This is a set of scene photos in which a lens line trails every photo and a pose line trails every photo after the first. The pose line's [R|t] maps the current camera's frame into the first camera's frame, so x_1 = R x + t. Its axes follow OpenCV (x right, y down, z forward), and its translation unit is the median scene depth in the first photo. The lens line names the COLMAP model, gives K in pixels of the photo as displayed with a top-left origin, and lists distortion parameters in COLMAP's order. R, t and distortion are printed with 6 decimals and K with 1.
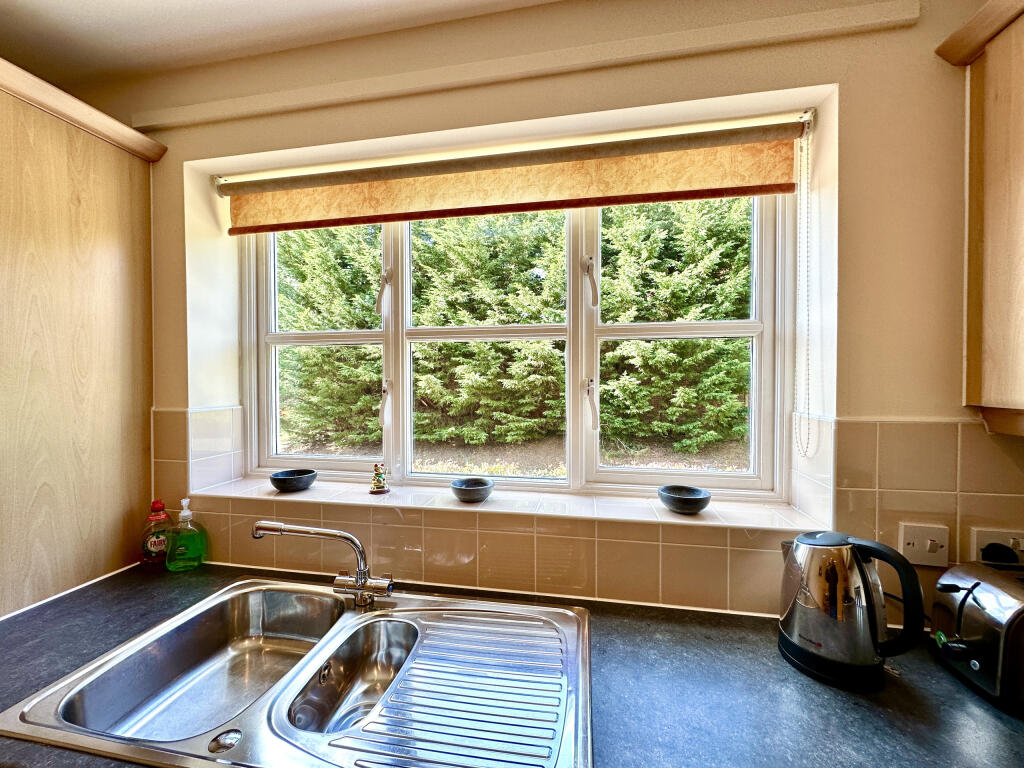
lens RADIAL K [[407.4, 0, 512.0], [0, 407.4, 384.0], [0, 0, 1]] dist [-0.000705, -0.000149]
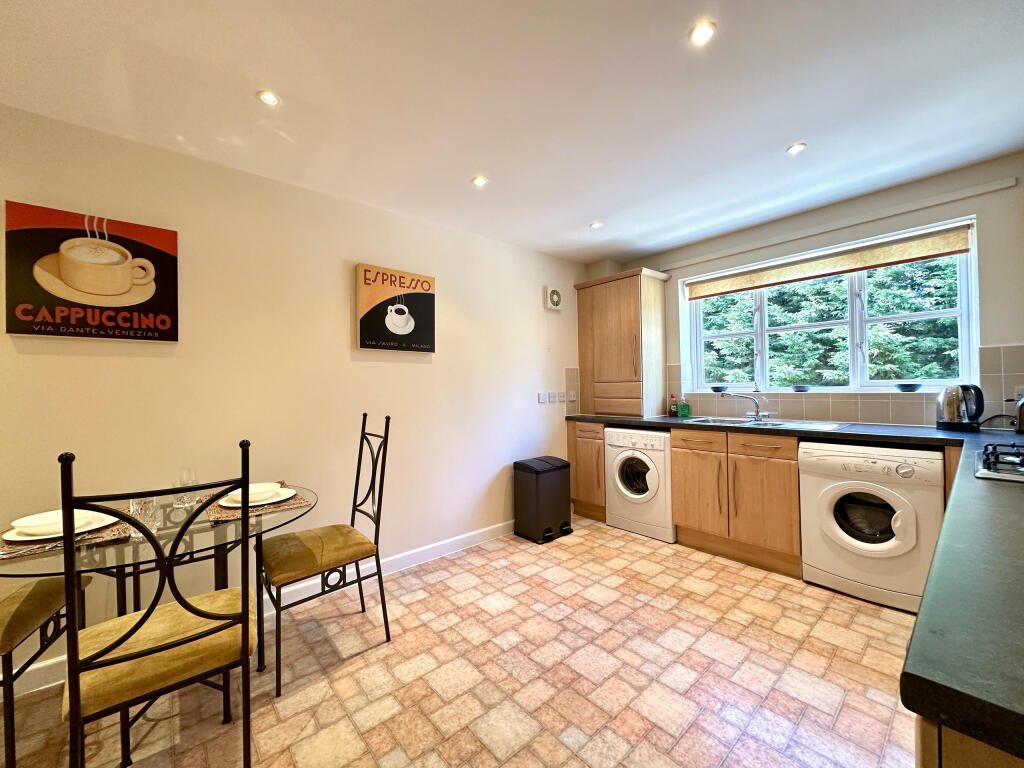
lens RADIAL K [[407.4, 0, 512.0], [0, 407.4, 384.0], [0, 0, 1]] dist [-0.000705, -0.000149]
pose [[0.777931, -0.017425, -0.628108, 0.011122], [0.011604, 0.999843, -0.013366, 0.026935], [0.628242, 0.003109, 0.778011, -0.236827]]
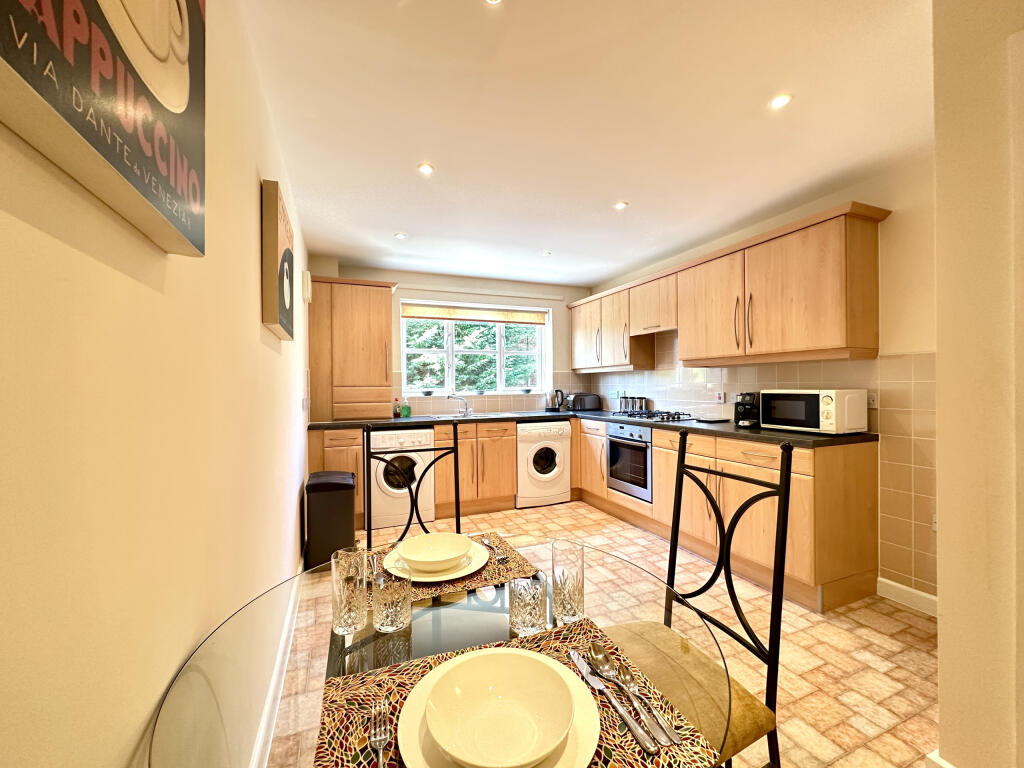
lens RADIAL K [[417.7, 0, 512.0], [0, 417.7, 384.0], [0, 0, 1]] dist [-0.000162, -0.000007]
pose [[0.839476, -0.007088, 0.543350, -0.222111], [0.019098, 0.999682, -0.016465, 0.027762], [-0.543061, 0.024199, 0.839345, -0.278598]]
